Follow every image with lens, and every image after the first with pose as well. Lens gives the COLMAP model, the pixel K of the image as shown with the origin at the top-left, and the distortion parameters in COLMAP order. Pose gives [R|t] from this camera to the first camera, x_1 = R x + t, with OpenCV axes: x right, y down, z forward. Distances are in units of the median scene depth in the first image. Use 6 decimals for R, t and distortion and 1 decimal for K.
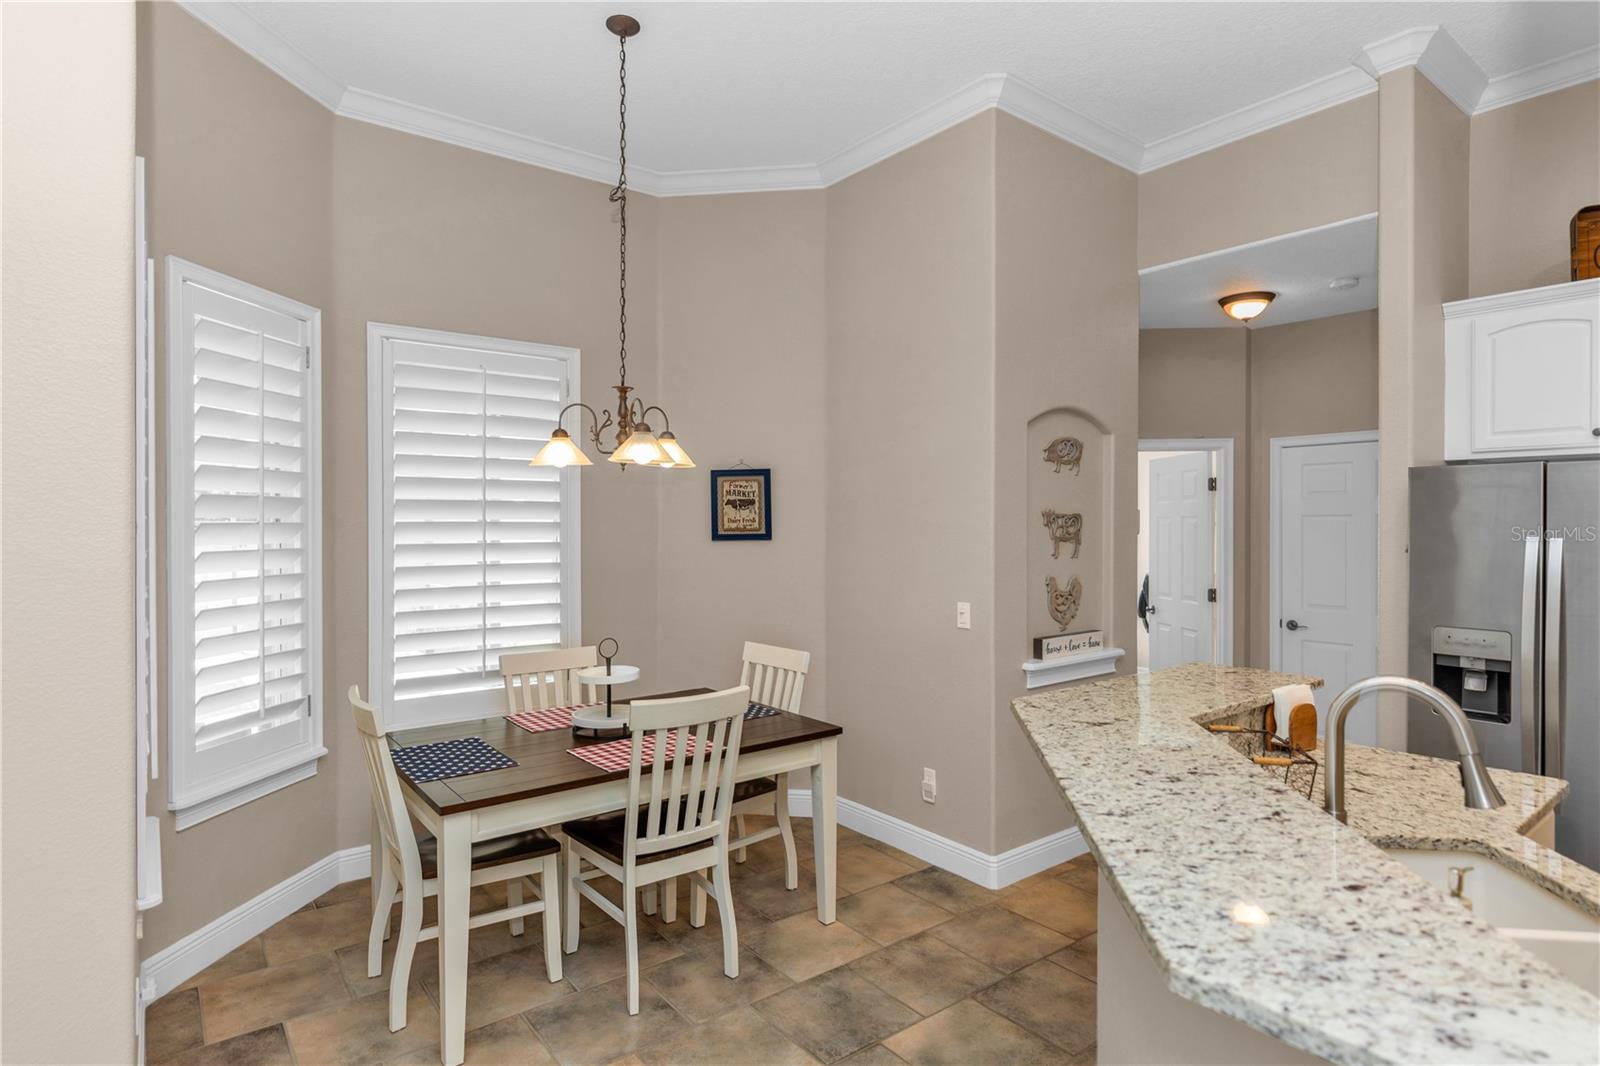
lens RADIAL K [[889.8, 0, 800.0], [0, 889.8, 533.0], [0, 0, 1]] dist [-0.001272, -0.000577]
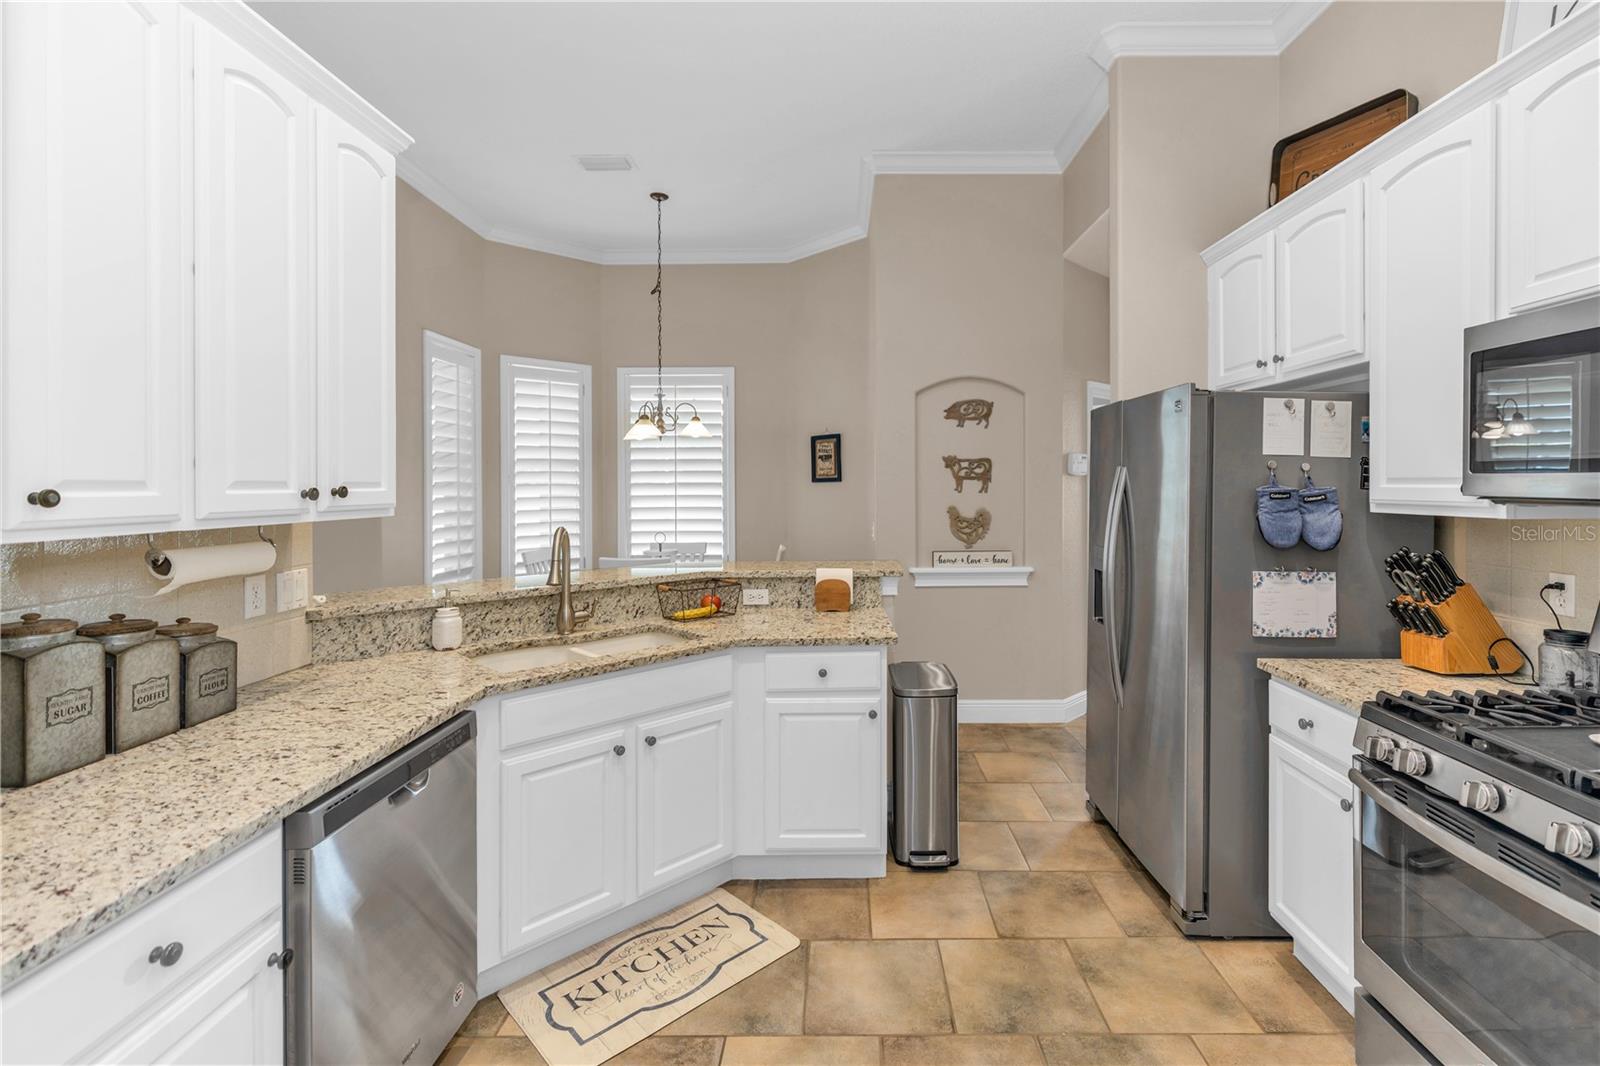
lens RADIAL K [[728.5, 0, 795.5], [0, 728.5, 488.8], [0, 0, 1]] dist [0.000753, 0.000225]
pose [[0.775147, 0.000894, -0.631780, 0.765517], [-0.004691, 0.999980, -0.004340, 0.028607], [0.631763, 0.006327, 0.775136, 0.015296]]
